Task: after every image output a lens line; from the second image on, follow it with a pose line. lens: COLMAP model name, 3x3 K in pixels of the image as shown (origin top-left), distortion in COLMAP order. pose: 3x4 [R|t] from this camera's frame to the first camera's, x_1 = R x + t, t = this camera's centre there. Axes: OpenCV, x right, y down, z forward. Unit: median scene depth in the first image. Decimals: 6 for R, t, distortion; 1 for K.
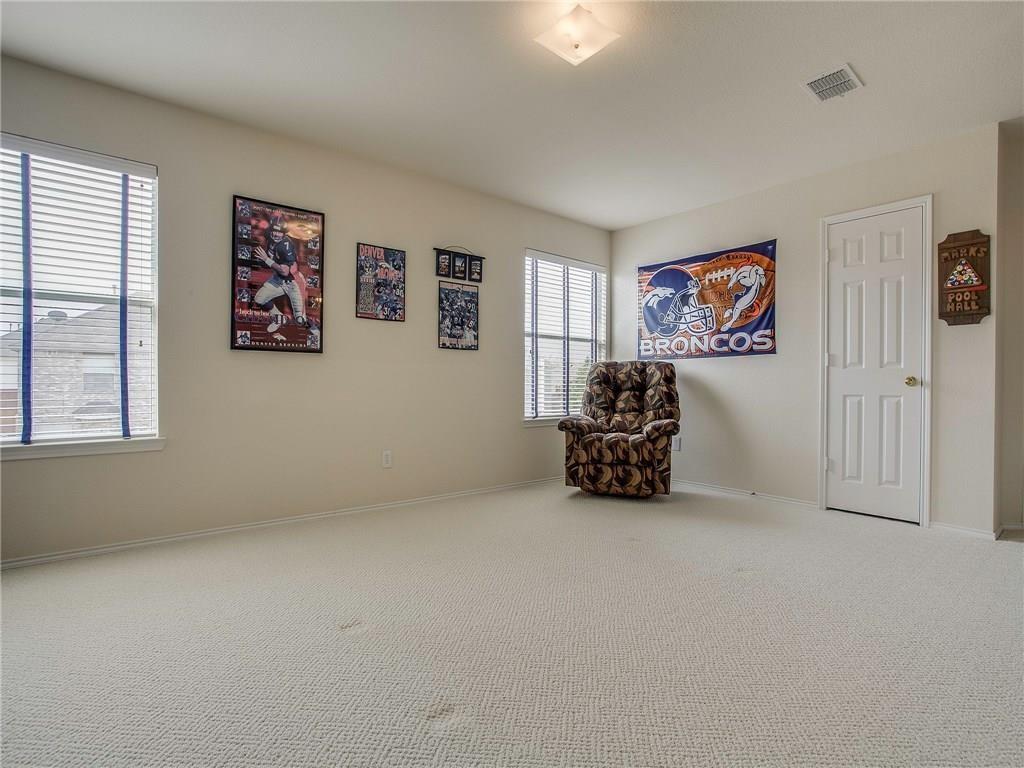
lens RADIAL K [[527.2, 0, 520.9], [0, 527.2, 382.1], [0, 0, 1]] dist [-0.004043, 0.000646]
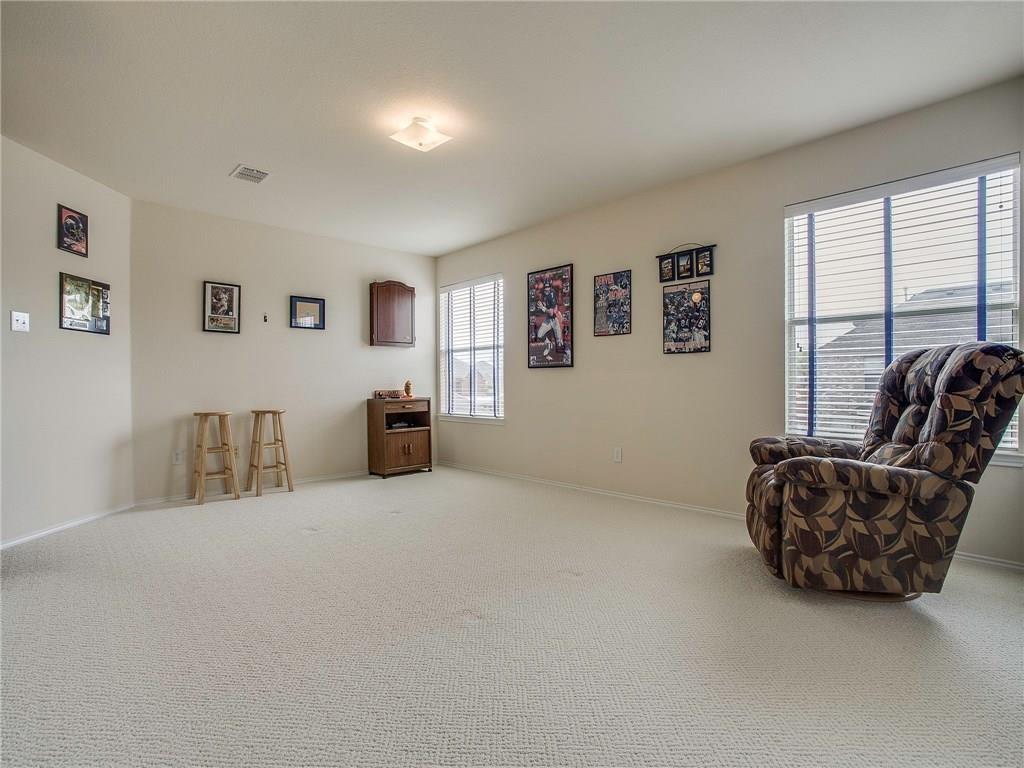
lens RADIAL K [[496.5, 0, 522.5], [0, 496.5, 385.8], [0, 0, 1]] dist [0.000912, 0.001364]
pose [[0.100127, -0.008370, -0.994939, 0.786286], [-0.001928, 0.999961, -0.008607, 0.004314], [0.994973, 0.002780, 0.100107, 0.667123]]
